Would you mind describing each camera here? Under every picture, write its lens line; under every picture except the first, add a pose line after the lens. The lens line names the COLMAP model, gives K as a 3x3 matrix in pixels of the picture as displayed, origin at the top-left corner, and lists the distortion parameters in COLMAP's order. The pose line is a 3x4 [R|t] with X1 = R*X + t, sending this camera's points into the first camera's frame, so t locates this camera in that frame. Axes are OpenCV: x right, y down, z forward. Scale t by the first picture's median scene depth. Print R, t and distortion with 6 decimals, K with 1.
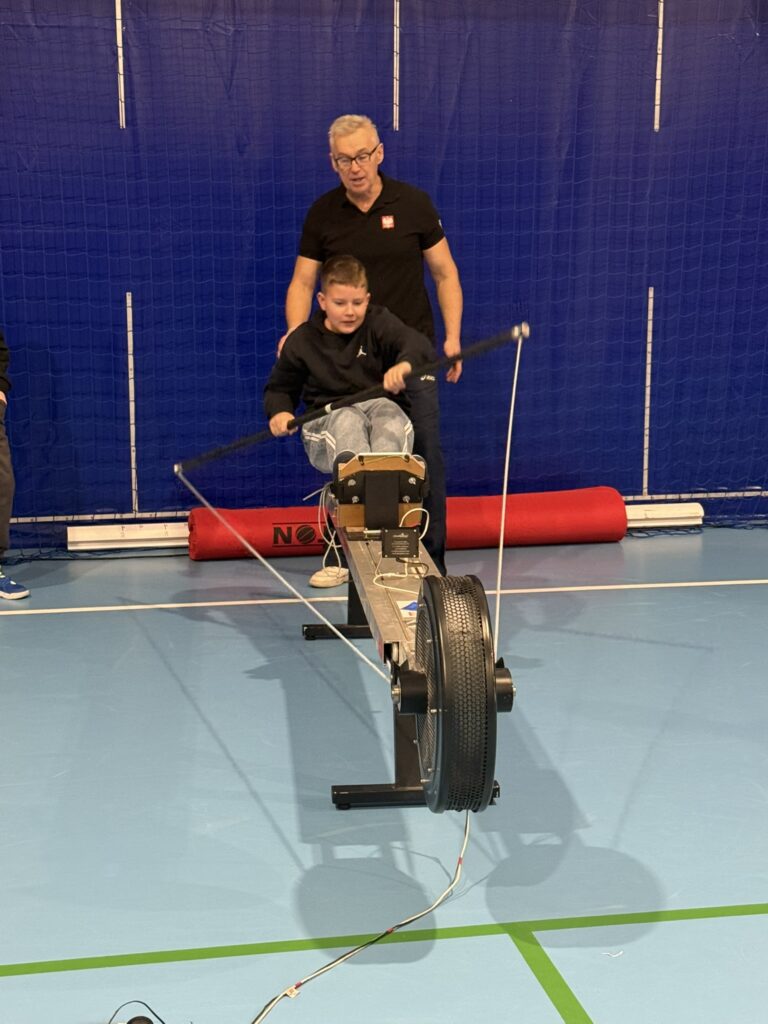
lens RADIAL K [[1626.0, 0, 374.5], [0, 1626.0, 511.8], [0, 0, 1]] dist [0.145932, 0.000000]
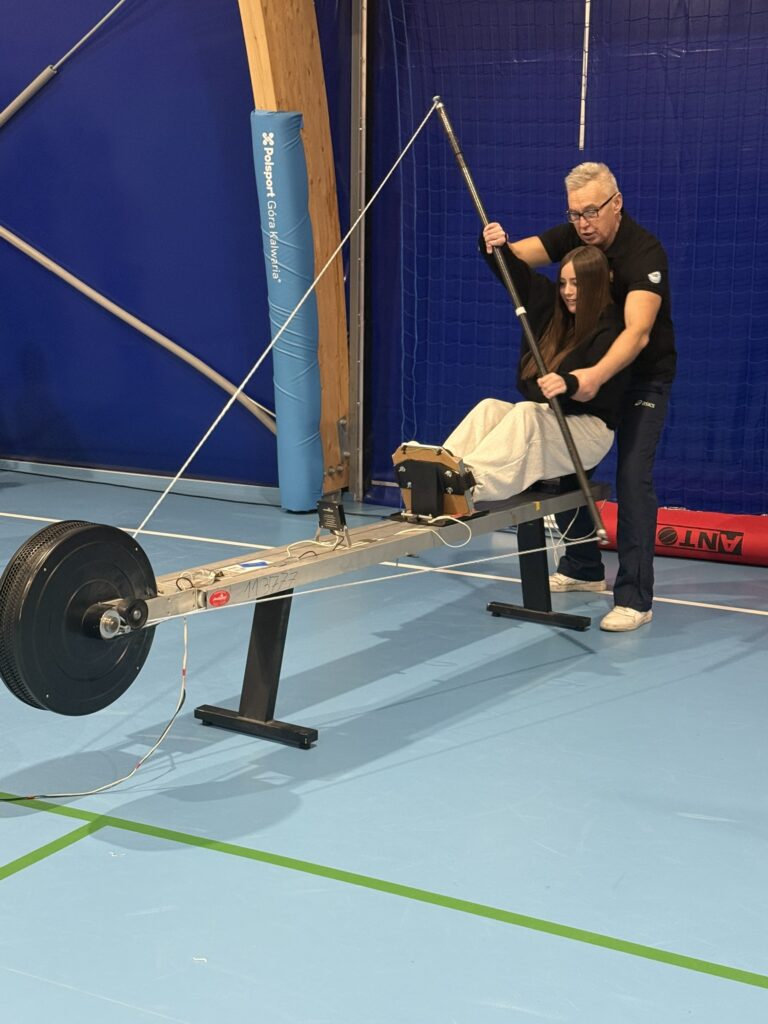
lens RADIAL K [[1563.5, 0, 381.5], [0, 1563.5, 514.5], [0, 0, 1]] dist [0.222958, 0.000000]
pose [[0.769051, 0.128478, -0.626142, 0.443244], [-0.125683, 0.990862, 0.048947, -0.025574], [0.626709, 0.041053, 0.778171, 0.094796]]
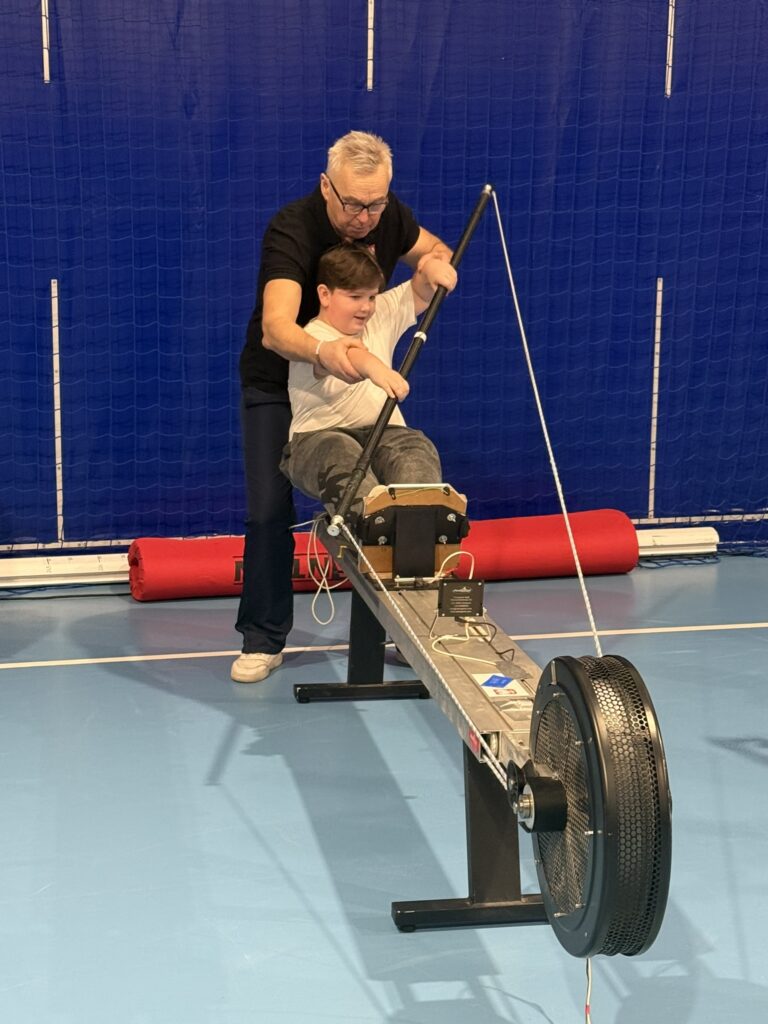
lens RADIAL K [[1813.9, 0, 377.4], [0, 1813.9, 532.7], [0, 0, 1]] dist [0.134294, 0.000000]
pose [[0.997166, -0.002309, 0.075195, -0.057030], [0.001535, 0.999945, 0.010354, -0.014170], [-0.075215, -0.010209, 0.997115, 0.055483]]
